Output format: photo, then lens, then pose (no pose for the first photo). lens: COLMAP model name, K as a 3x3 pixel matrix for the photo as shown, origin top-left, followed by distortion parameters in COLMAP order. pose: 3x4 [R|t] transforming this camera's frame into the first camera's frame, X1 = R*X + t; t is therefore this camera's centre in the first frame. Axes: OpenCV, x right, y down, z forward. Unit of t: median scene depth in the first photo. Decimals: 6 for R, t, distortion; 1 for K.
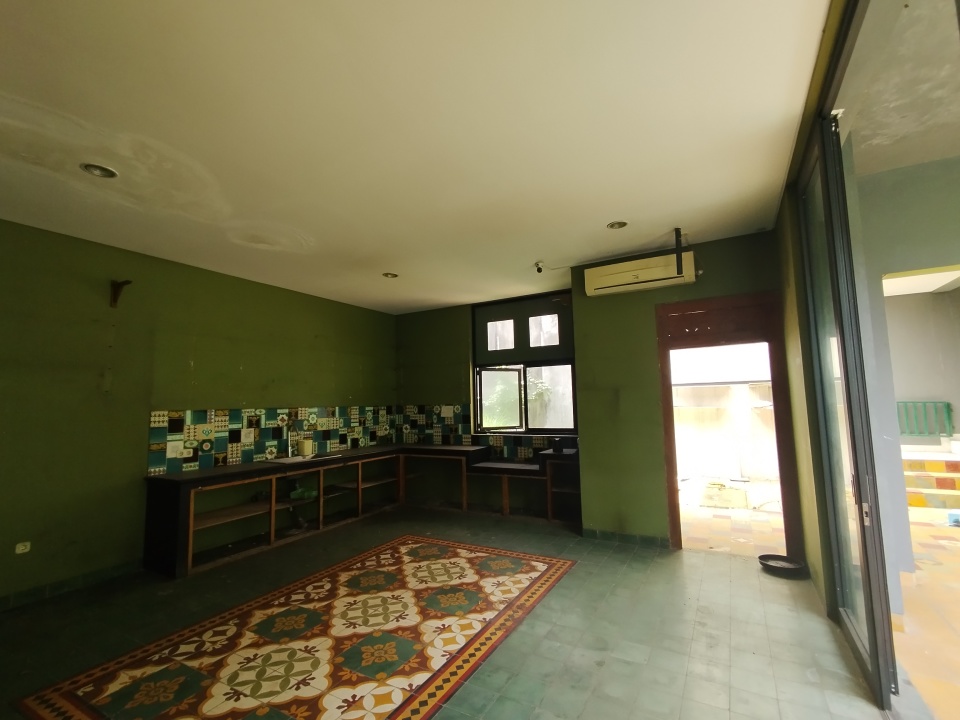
lens RADIAL K [[449.0, 0, 480.8], [0, 449.0, 358.2], [0, 0, 1]] dist [0.004320, 0.000541]
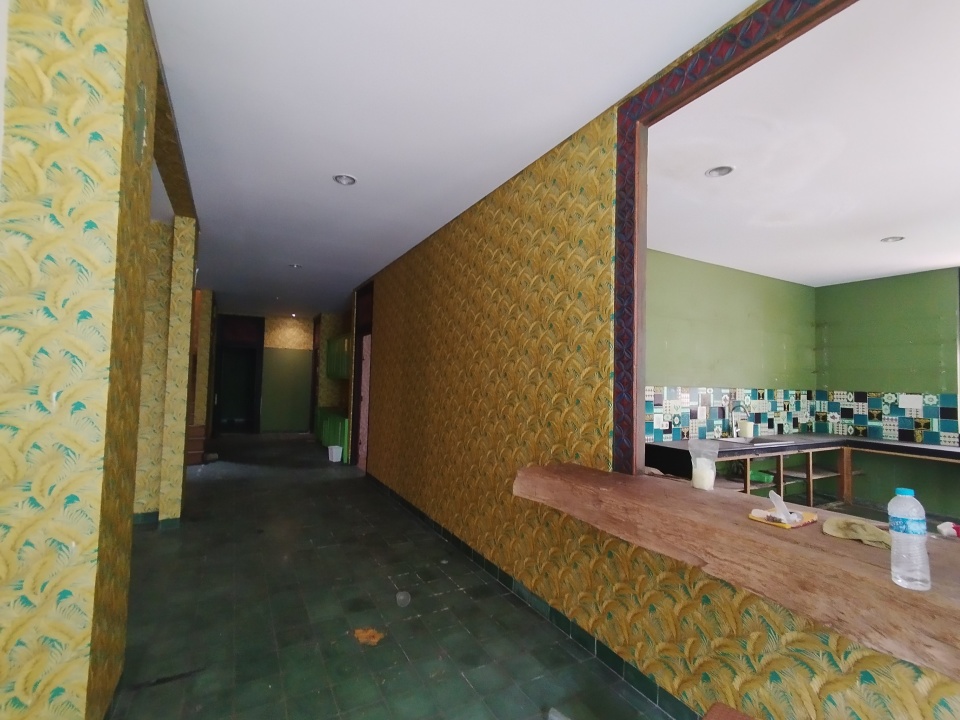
lens RADIAL K [[449.0, 0, 479.9], [0, 449.0, 361.9], [0, 0, 1]] dist [0.004320, 0.000541]
pose [[0.845042, 0.022195, -0.534239, -0.320598], [0.008491, 0.998455, 0.054912, -0.005604], [0.534632, -0.050939, 0.843548, -0.114261]]
